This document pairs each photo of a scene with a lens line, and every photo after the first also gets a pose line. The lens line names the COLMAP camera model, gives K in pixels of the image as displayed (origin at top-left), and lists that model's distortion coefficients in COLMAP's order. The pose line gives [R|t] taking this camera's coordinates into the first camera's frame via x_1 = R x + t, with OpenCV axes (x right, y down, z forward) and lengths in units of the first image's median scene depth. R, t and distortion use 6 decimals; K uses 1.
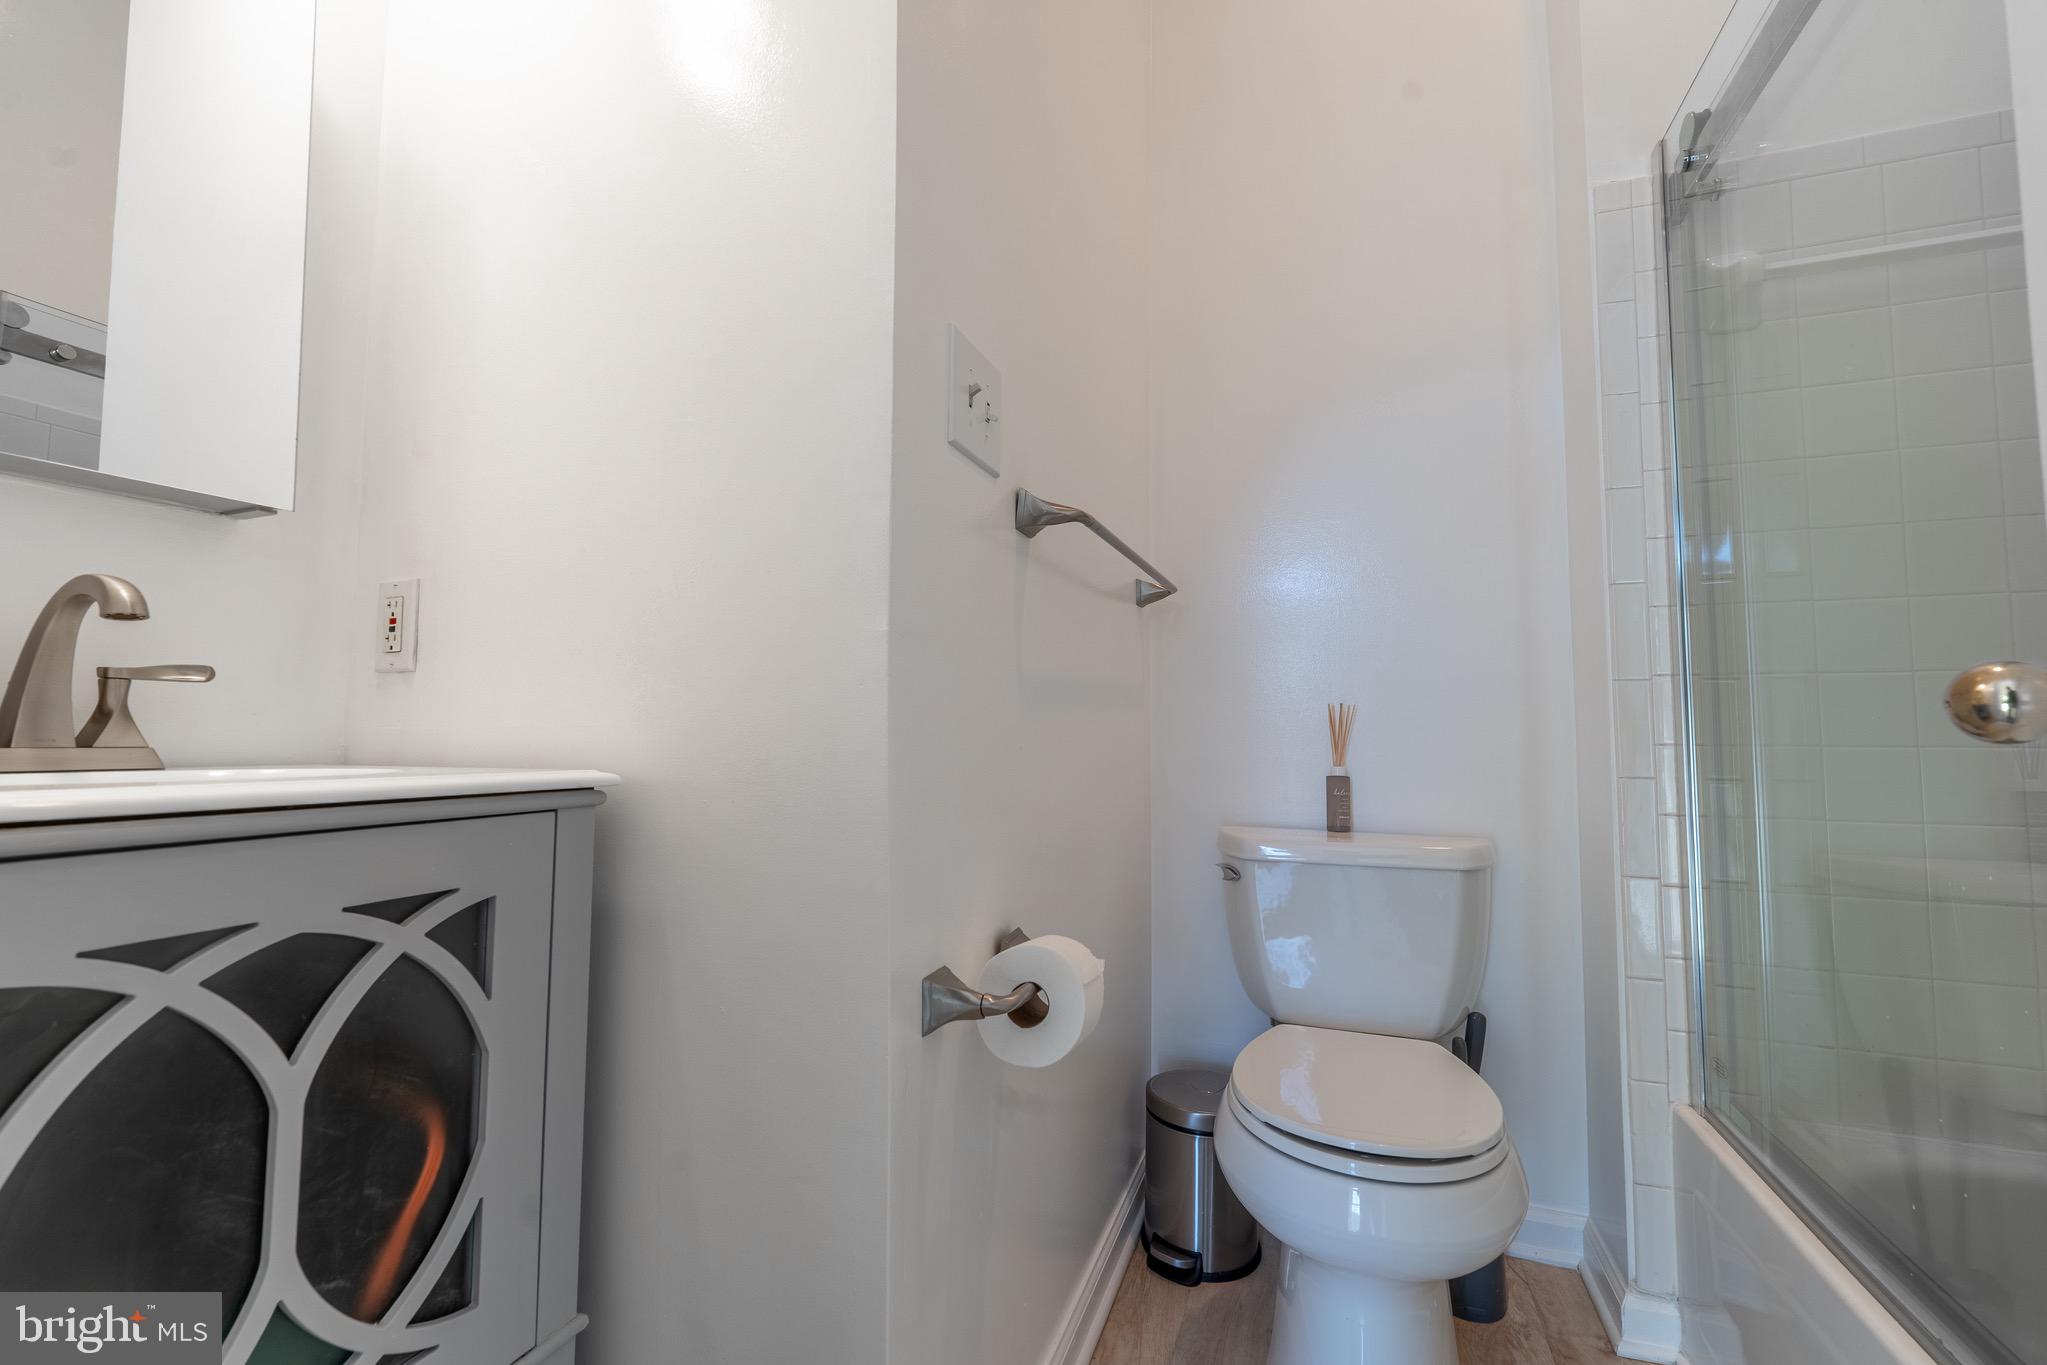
lens RADIAL K [[835.7, 0, 1026.9], [0, 835.7, 679.8], [0, 0, 1]] dist [0.000910, 0.000006]
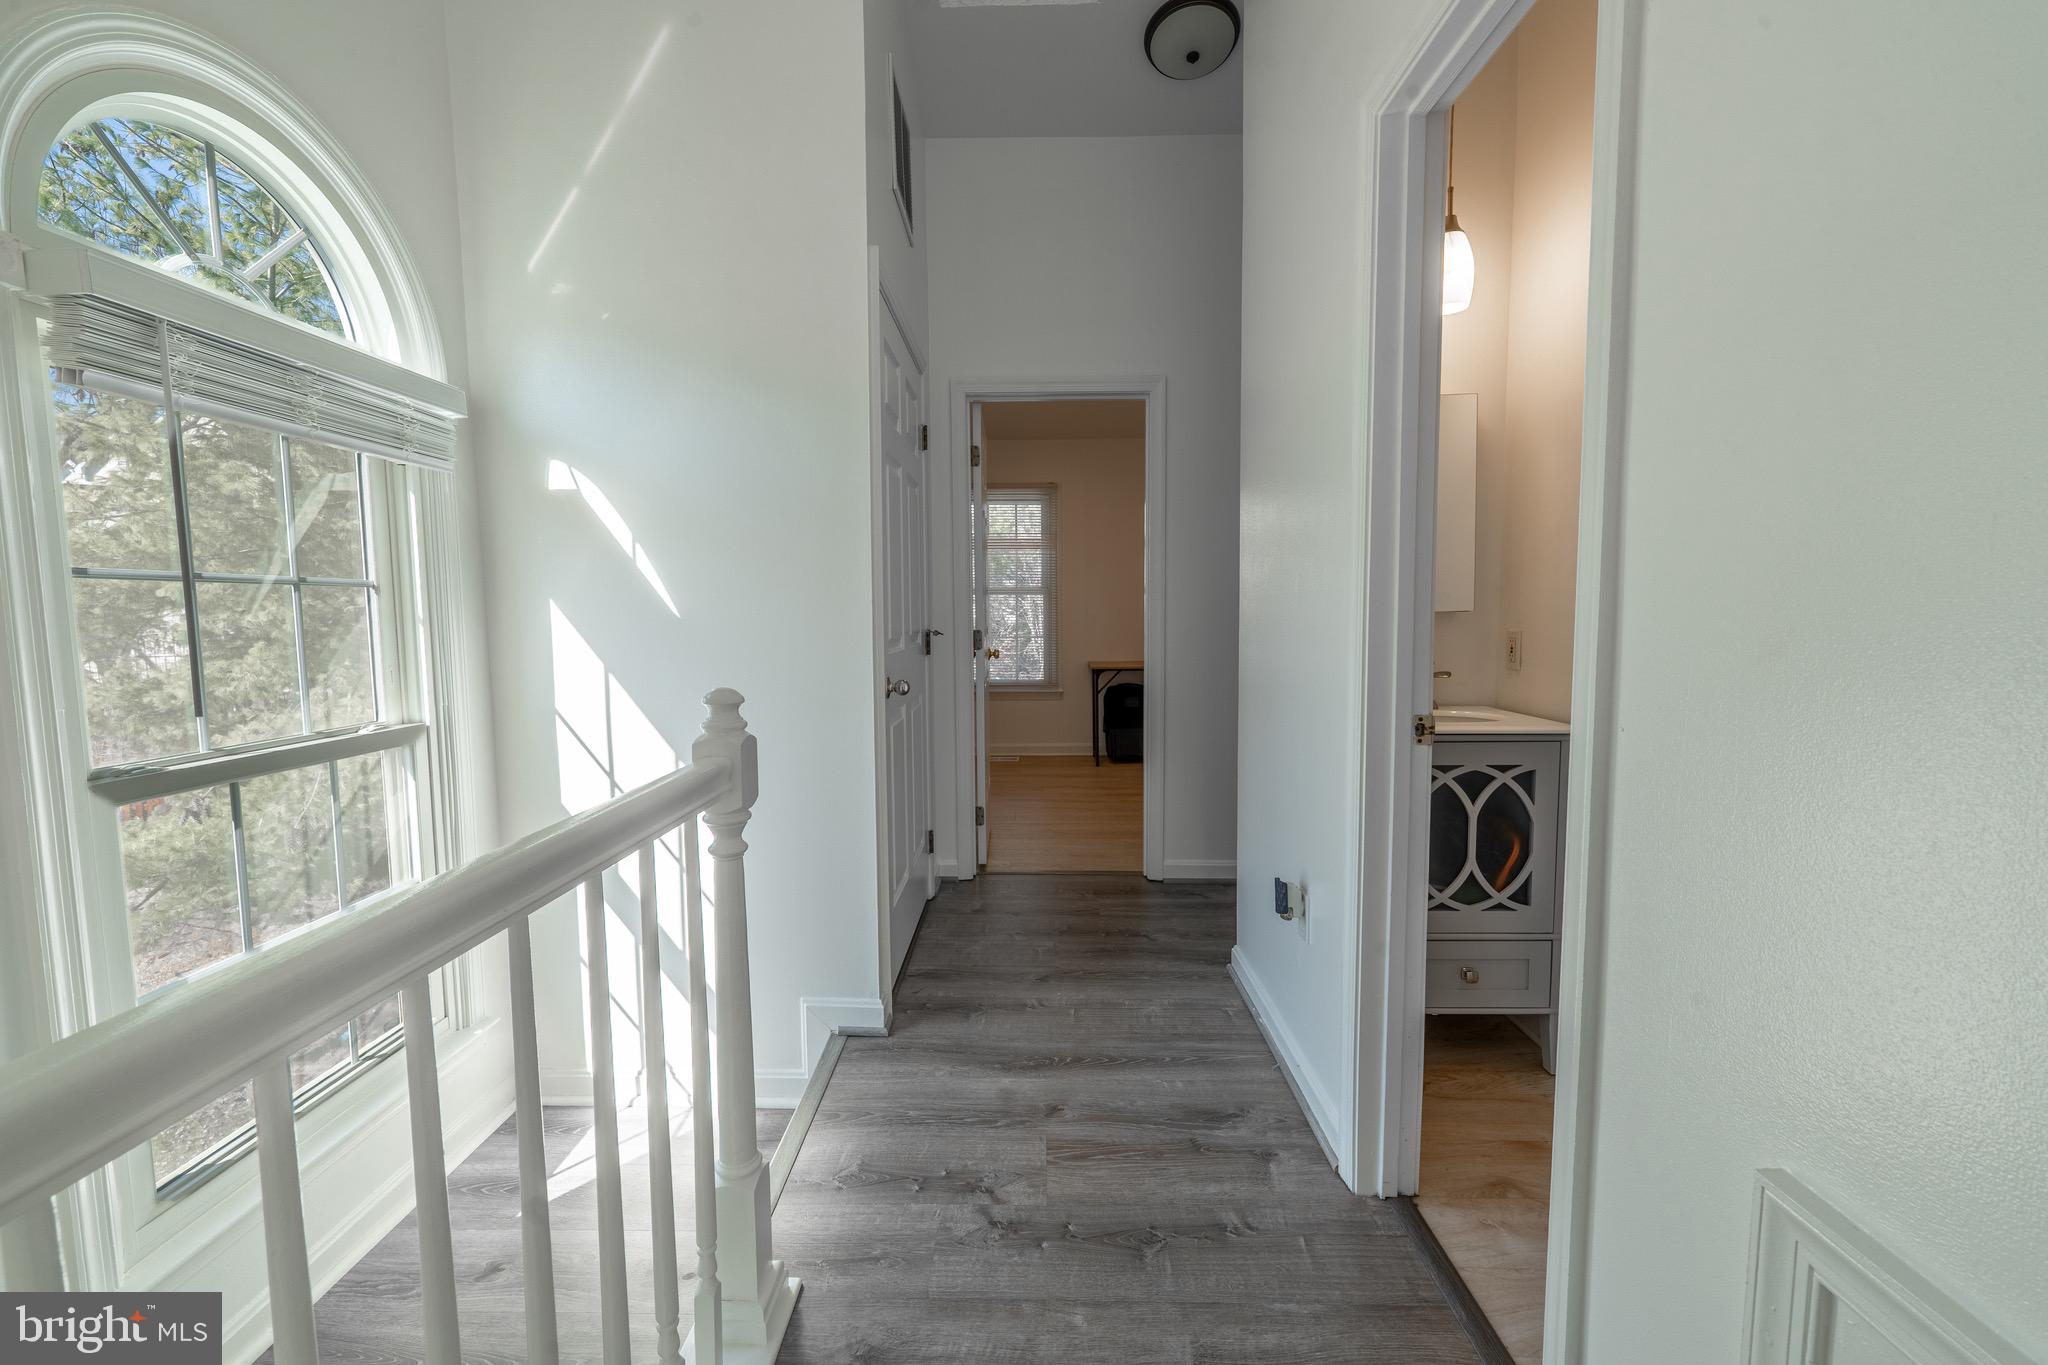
lens RADIAL K [[836.1, 0, 1020.5], [0, 836.1, 687.6], [0, 0, 1]] dist [0.000910, 0.000006]
pose [[0.327937, 0.061363, -0.942705, 1.525414], [0.078154, 0.992705, 0.091805, -0.434203], [0.941461, -0.103783, 0.320749, -1.600413]]
